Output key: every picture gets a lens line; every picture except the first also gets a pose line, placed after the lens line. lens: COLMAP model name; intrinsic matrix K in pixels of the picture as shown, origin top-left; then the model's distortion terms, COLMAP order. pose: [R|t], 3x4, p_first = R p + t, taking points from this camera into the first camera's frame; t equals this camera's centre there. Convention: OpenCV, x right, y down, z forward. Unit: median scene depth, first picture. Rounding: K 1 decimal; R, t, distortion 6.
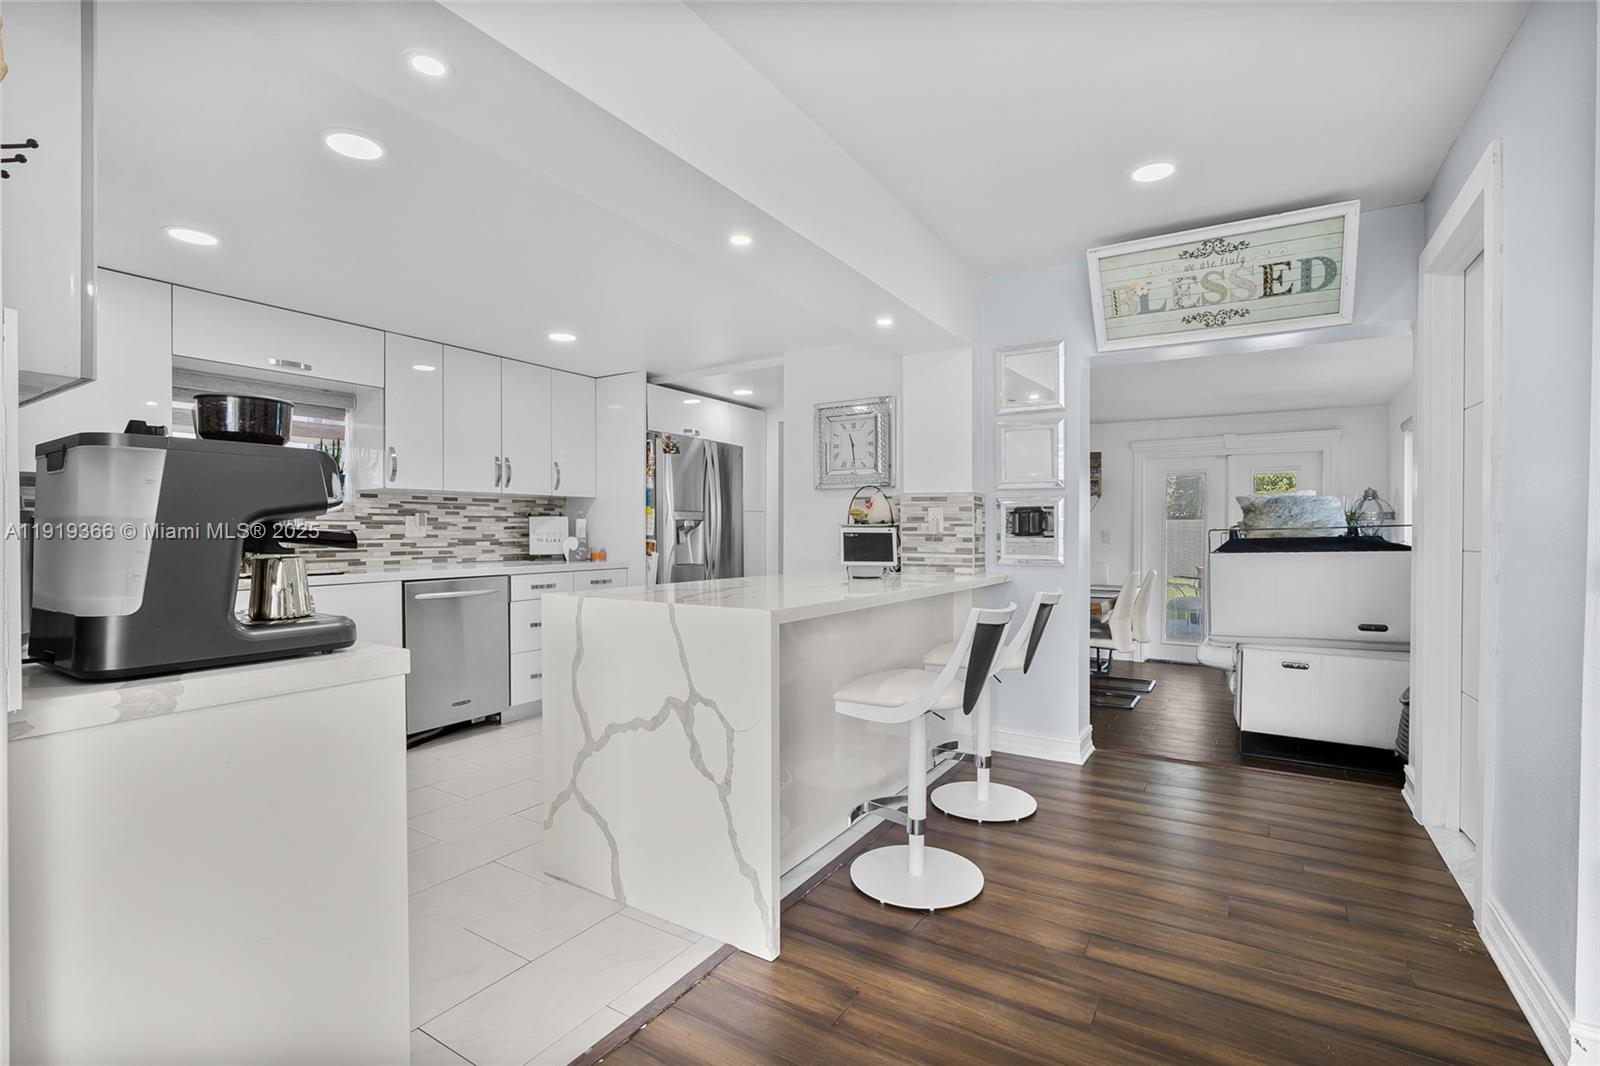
lens RADIAL K [[724.4, 0, 809.1], [0, 724.4, 539.3], [0, 0, 1]] dist [-0.026944, 0.008537]
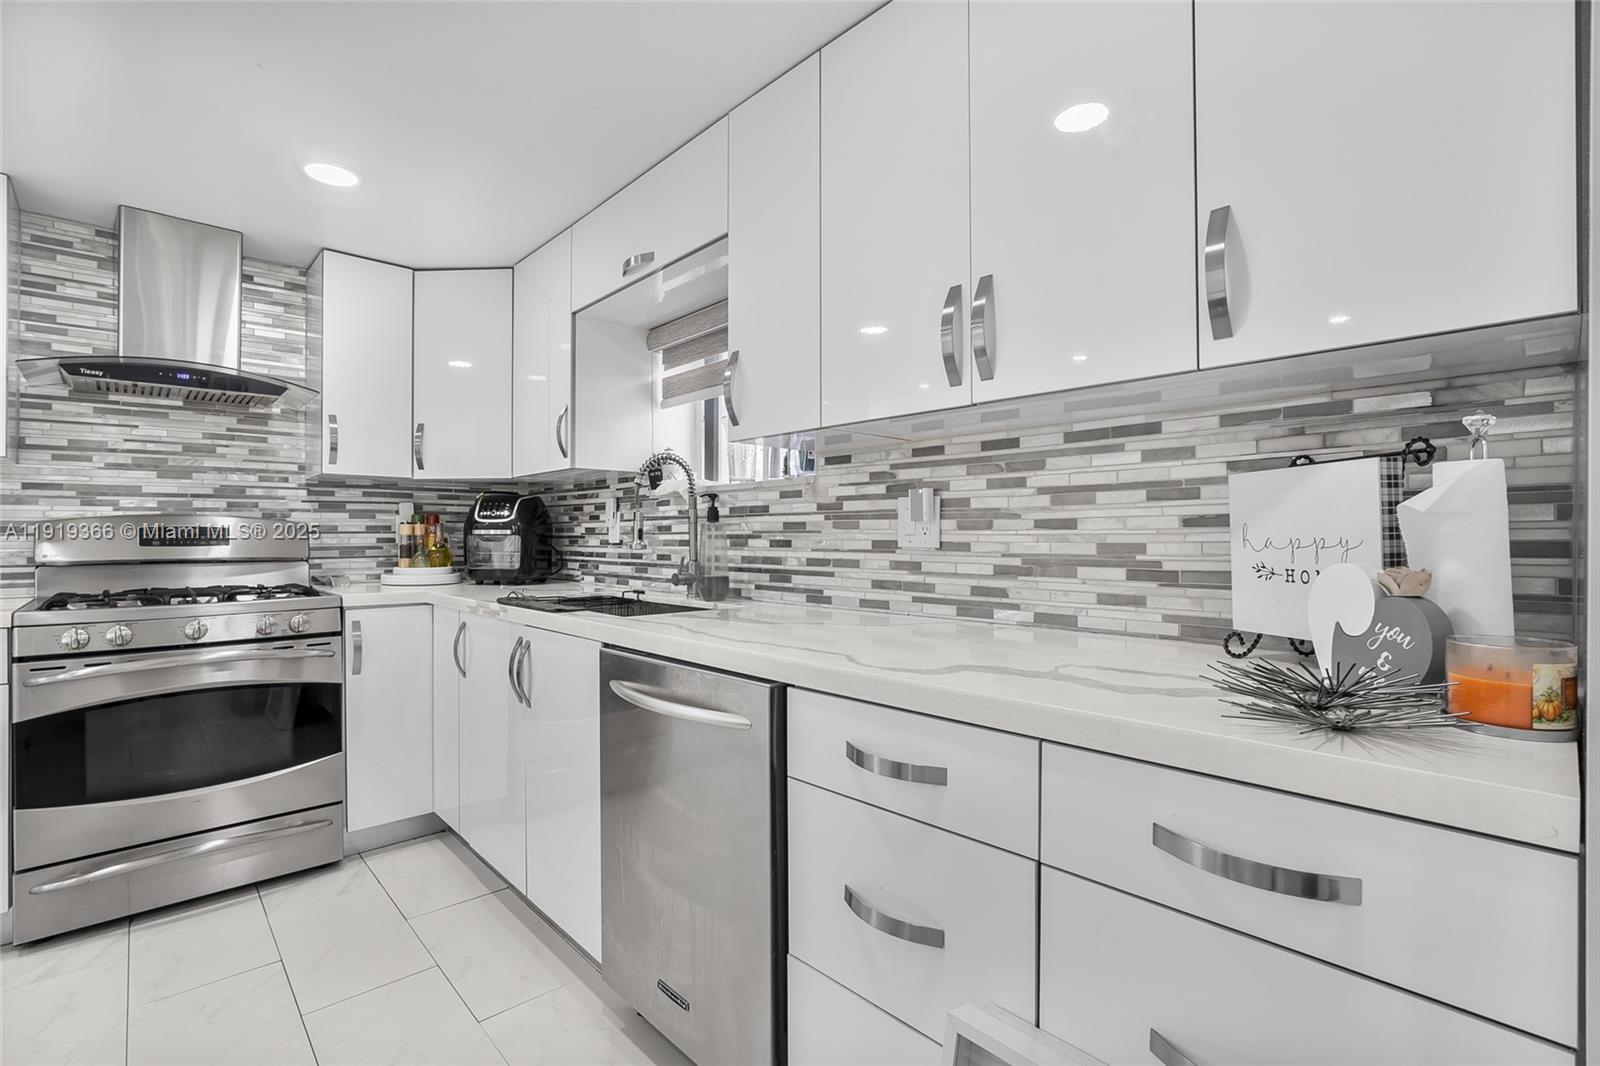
lens RADIAL K [[724.4, 0, 802.1], [0, 724.4, 535.6], [0, 0, 1]] dist [-0.026944, 0.008537]
pose [[-0.265752, 0.001658, -0.964040, -0.130979], [-0.009687, 0.999943, 0.004390, -0.011429], [0.963993, 0.010506, -0.265721, 1.041848]]
